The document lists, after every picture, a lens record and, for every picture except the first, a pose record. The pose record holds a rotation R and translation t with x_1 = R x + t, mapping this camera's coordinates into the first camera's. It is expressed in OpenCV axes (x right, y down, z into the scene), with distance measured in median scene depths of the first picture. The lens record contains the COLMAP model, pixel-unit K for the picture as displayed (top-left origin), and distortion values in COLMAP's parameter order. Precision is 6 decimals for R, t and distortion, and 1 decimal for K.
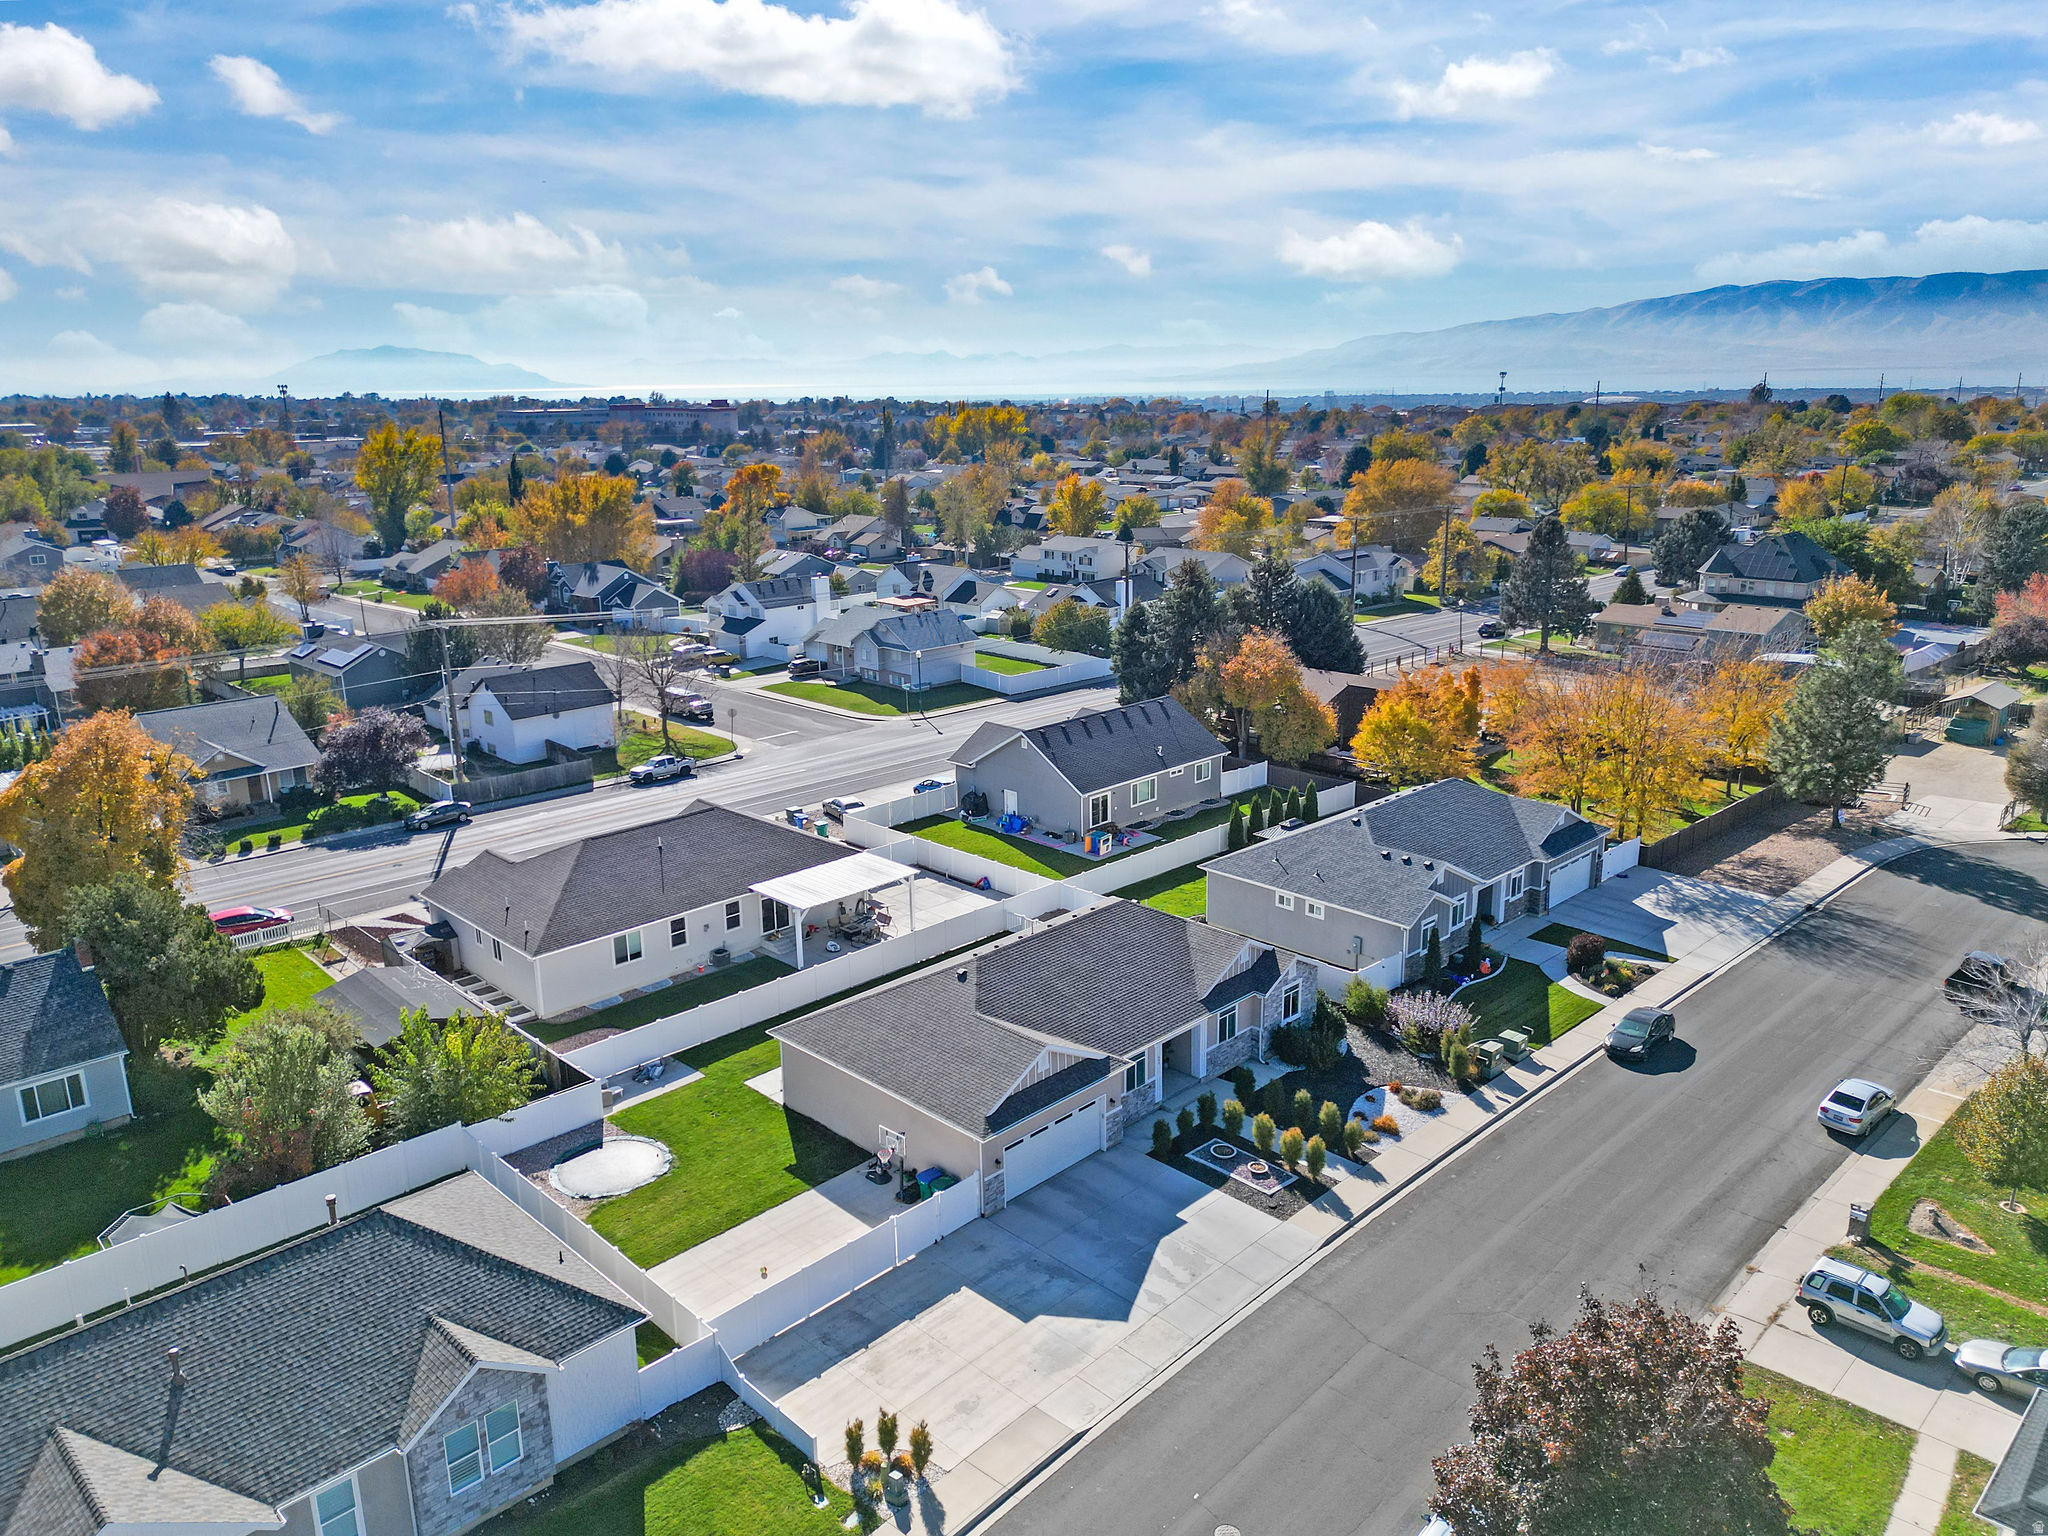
lens RADIAL K [[1431.1, 0, 1024.7], [0, 1431.1, 754.8], [0, 0, 1]] dist [0.082472, -0.077624]
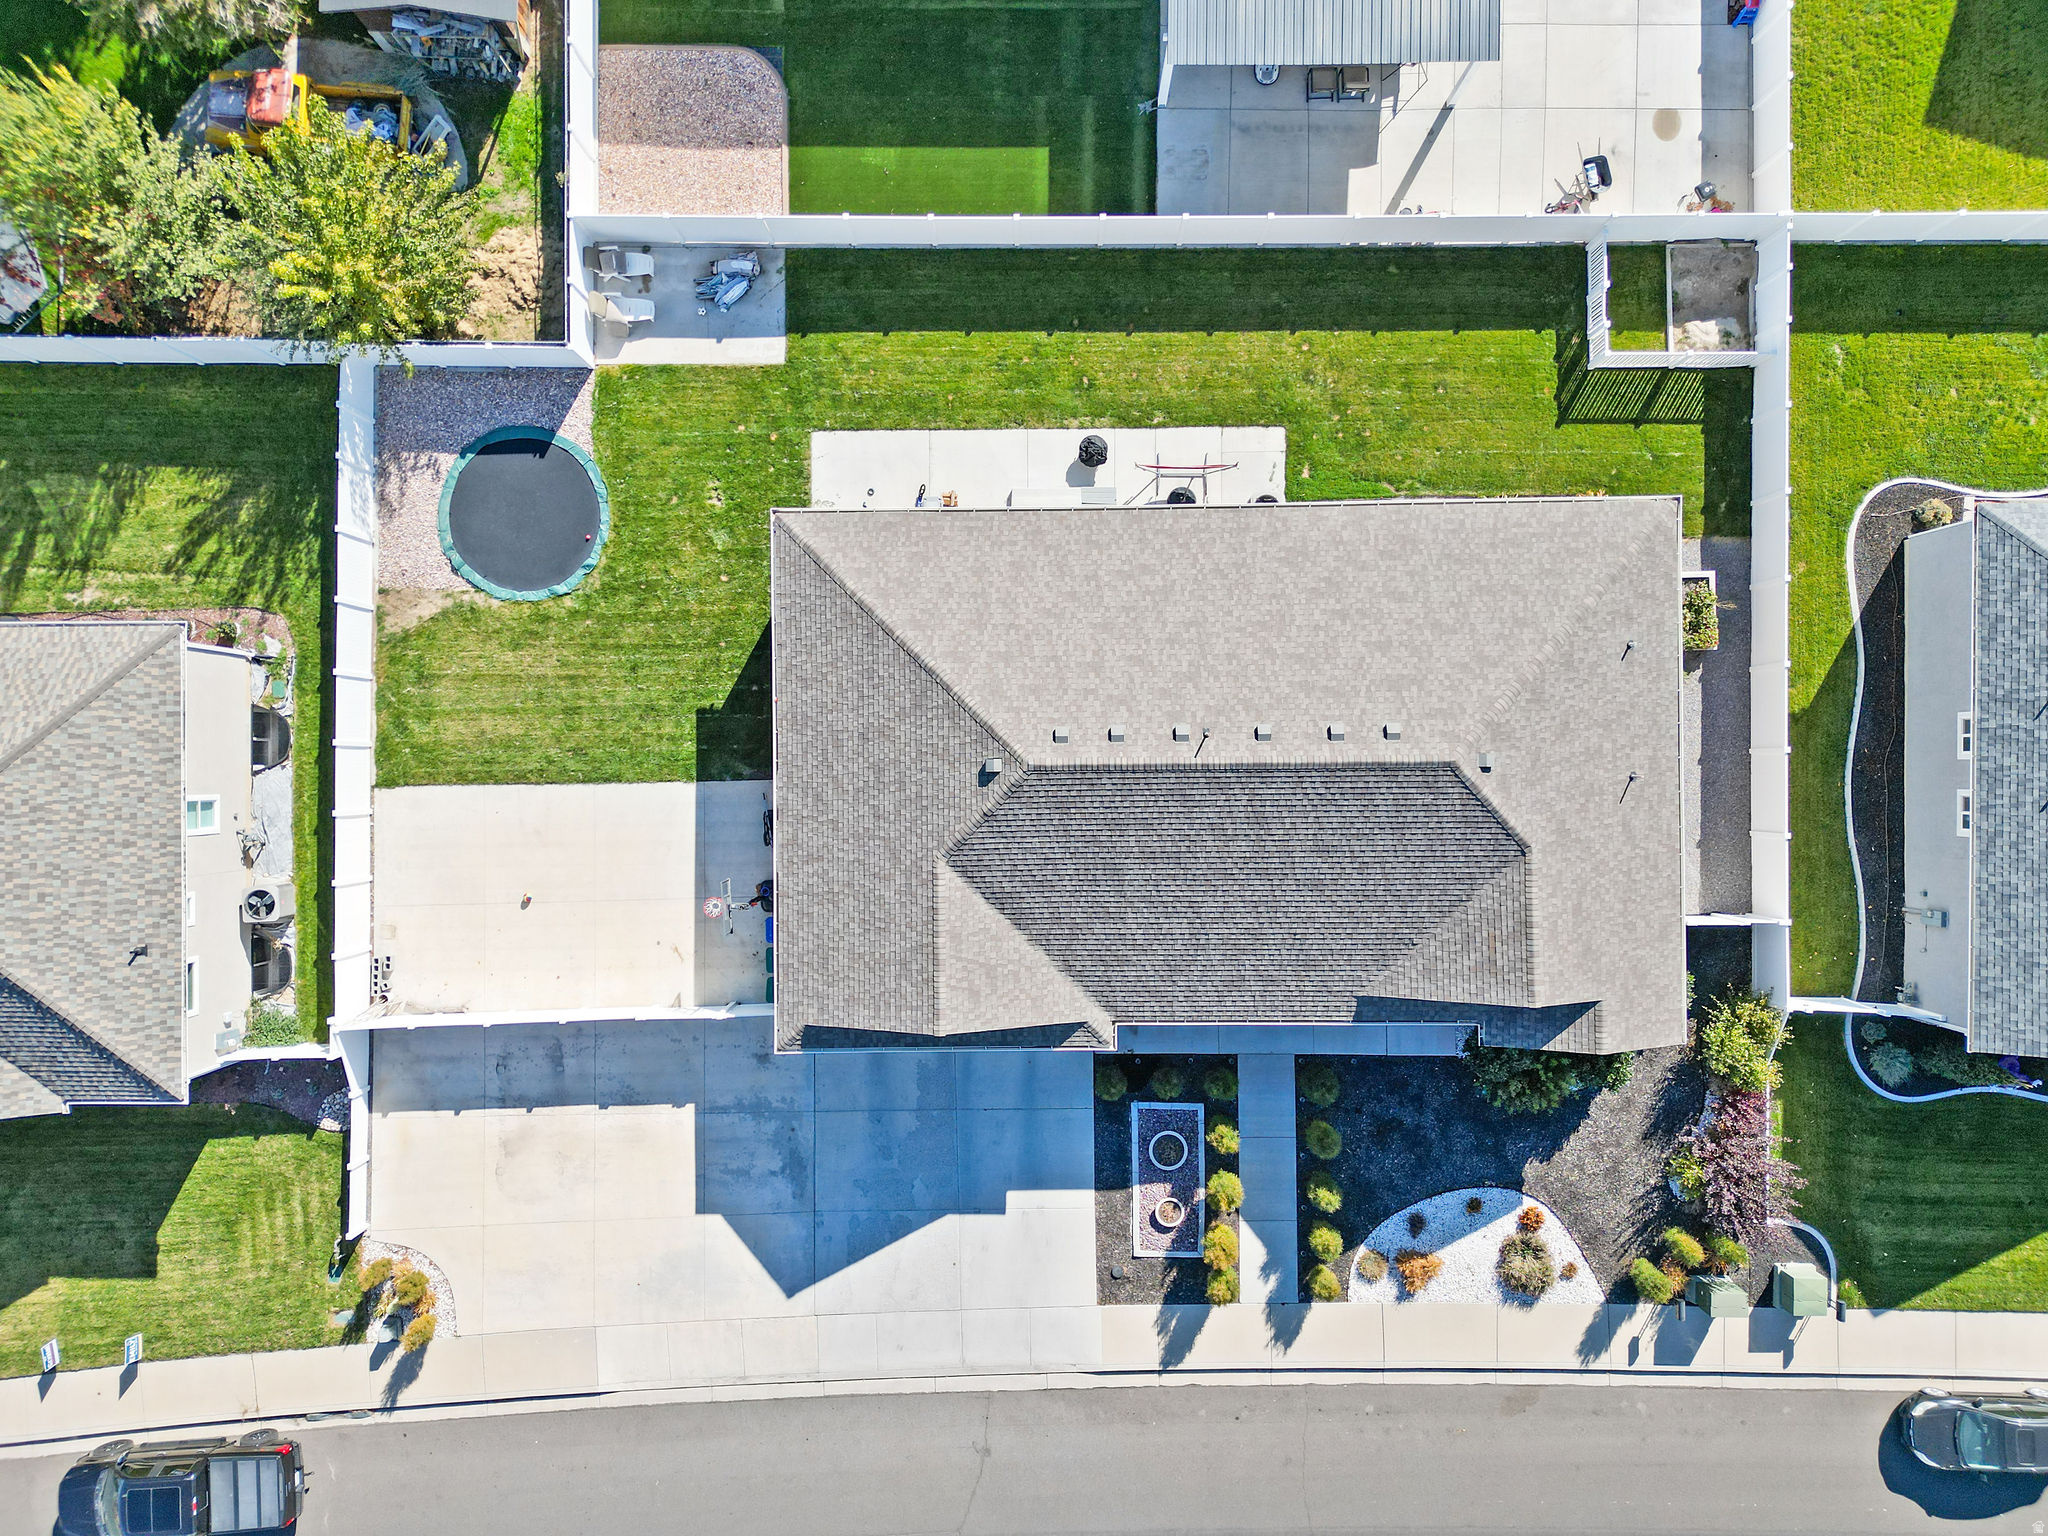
lens RADIAL K [[1451.0, 0, 1024.0], [0, 1451.0, 768.0], [0, 0, 1]] dist [0.060663, -0.050939]
pose [[0.715266, 0.698786, 0.009575, -0.033100], [-0.178837, 0.169776, 0.969120, -0.318737], [0.675582, -0.694891, 0.246404, 0.720691]]
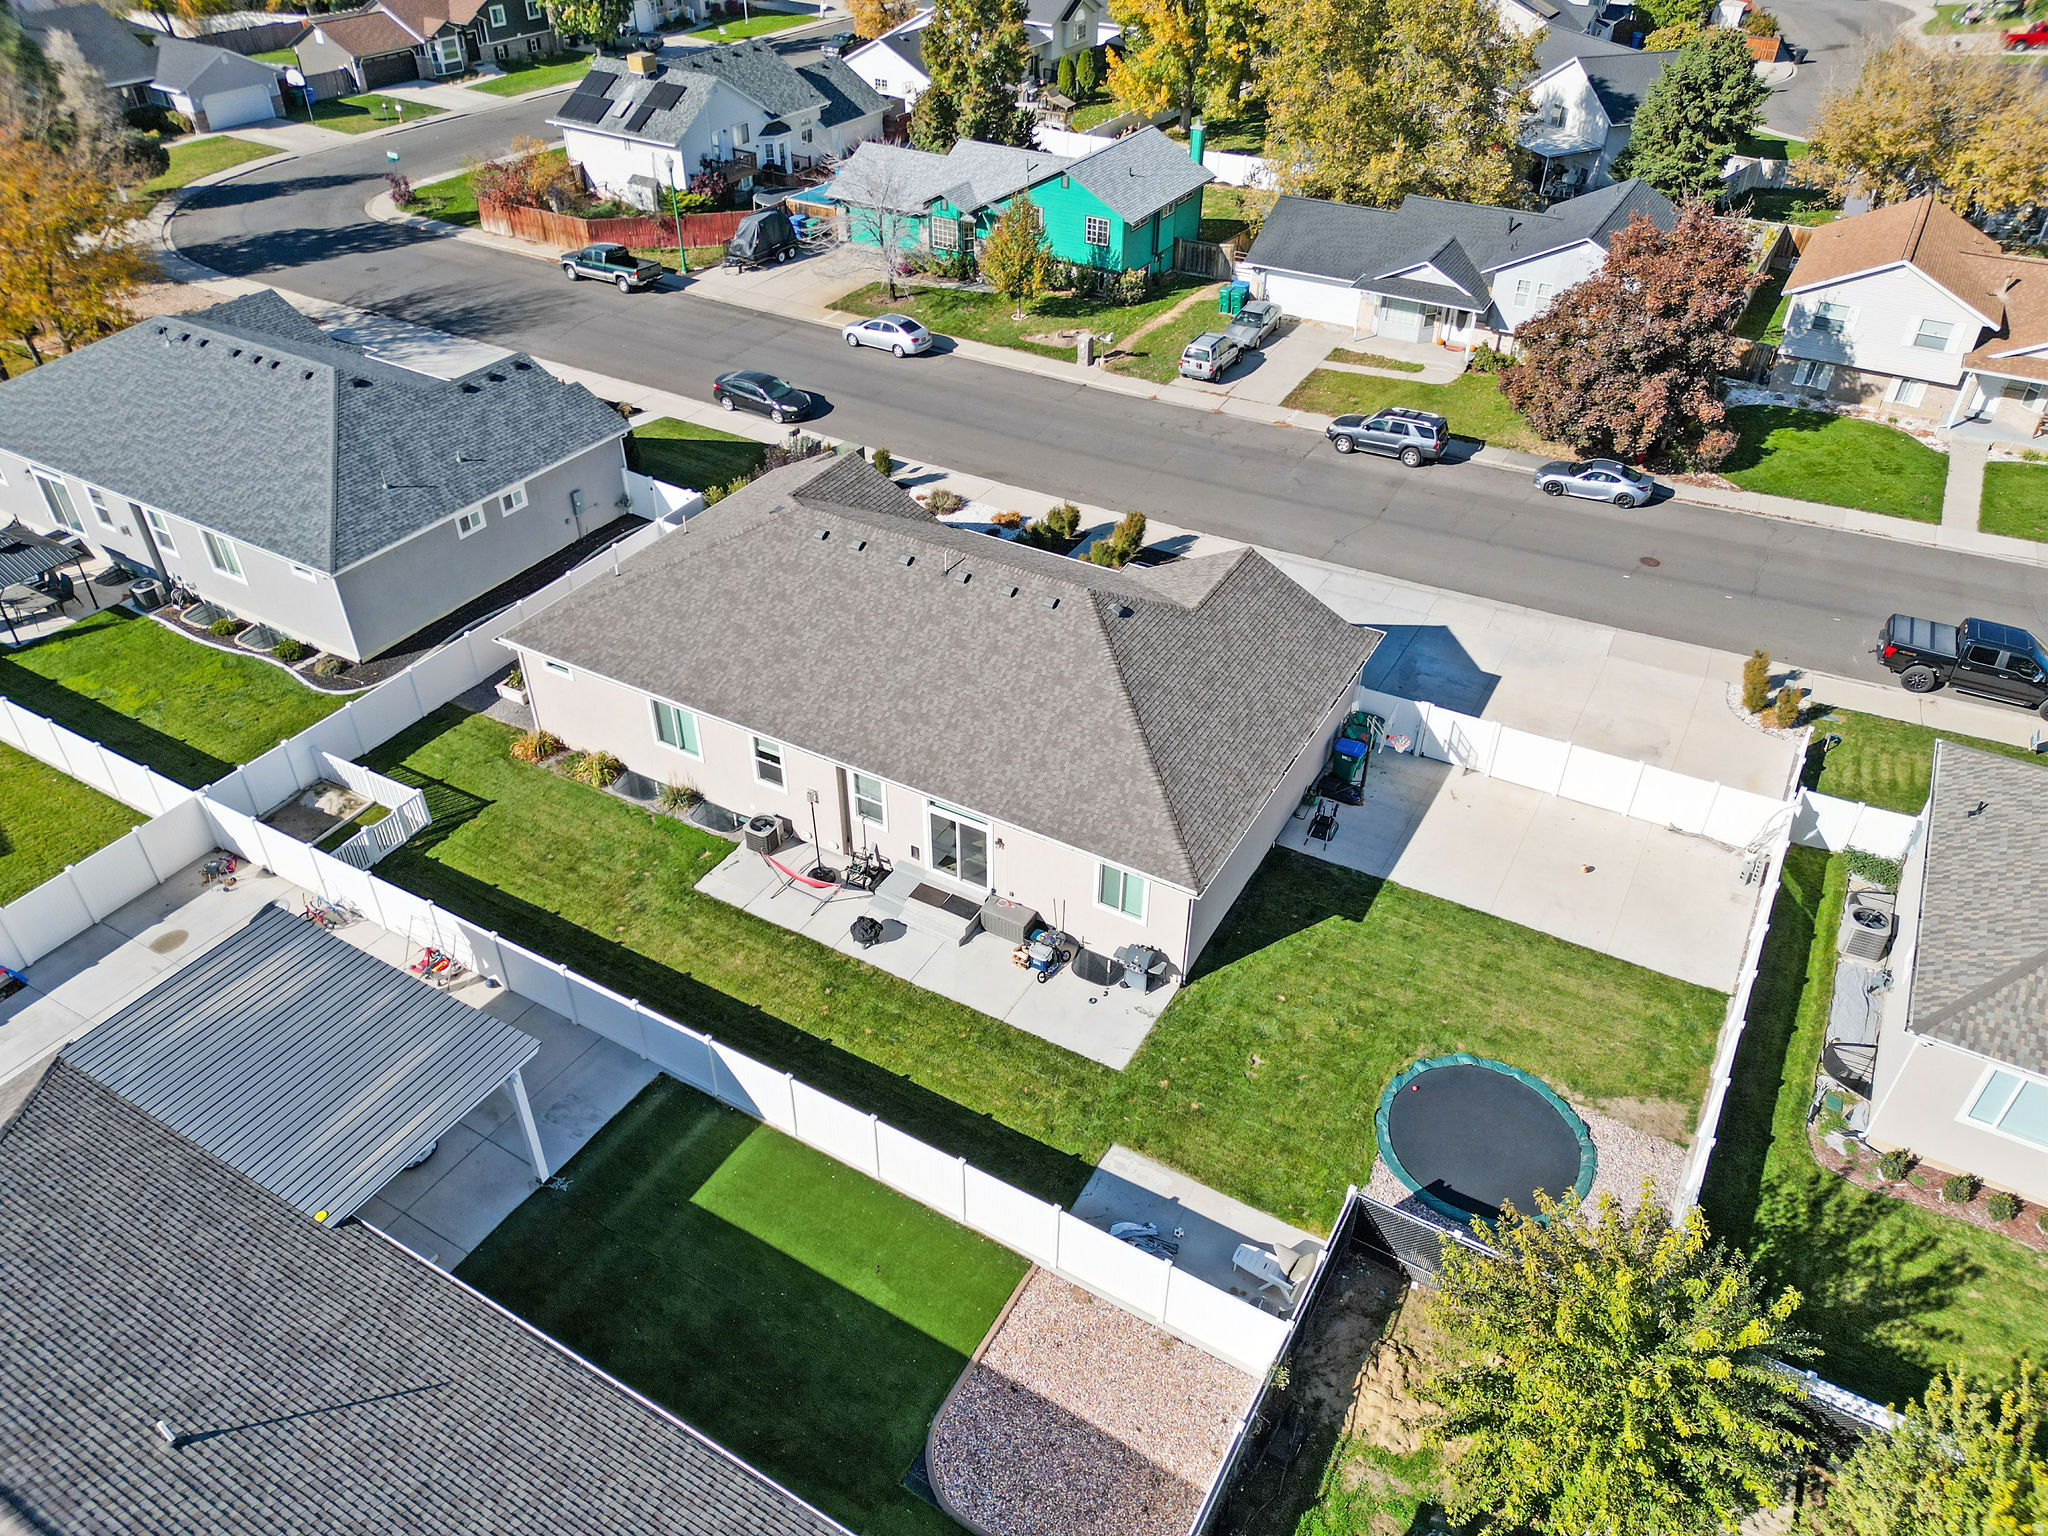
lens RADIAL K [[1431.1, 0, 1024.7], [0, 1431.1, 754.8], [0, 0, 1]] dist [0.082472, -0.077624]
pose [[-0.269928, -0.561211, 0.782420, -0.467600], [0.240757, 0.747434, 0.619176, -0.167198], [-0.932296, 0.355505, -0.066638, 0.912095]]
